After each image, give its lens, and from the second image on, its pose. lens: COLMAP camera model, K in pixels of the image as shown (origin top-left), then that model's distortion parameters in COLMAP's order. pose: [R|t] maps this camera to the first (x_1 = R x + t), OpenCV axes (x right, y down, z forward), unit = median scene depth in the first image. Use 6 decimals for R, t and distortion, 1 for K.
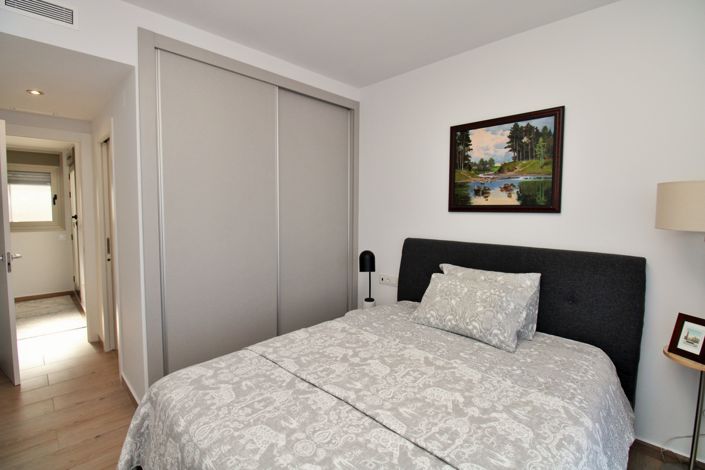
lens RADIAL K [[327.2, 0, 359.0], [0, 327.2, 236.9], [0, 0, 1]] dist [-0.010242, -0.003849]
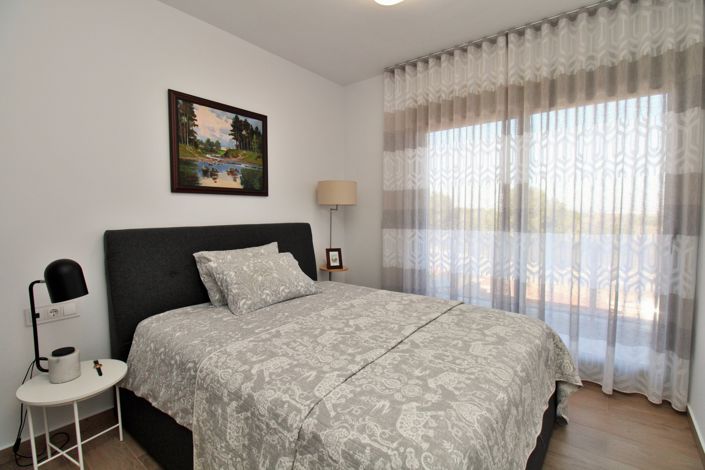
lens RADIAL K [[327.2, 0, 352.5], [0, 327.2, 239.5], [0, 0, 1]] dist [-0.010242, -0.003849]
pose [[-0.110408, -0.092134, 0.989607, -0.709137], [0.085732, 0.991100, 0.101837, -0.004488], [-0.990182, 0.096085, -0.101526, 0.754043]]
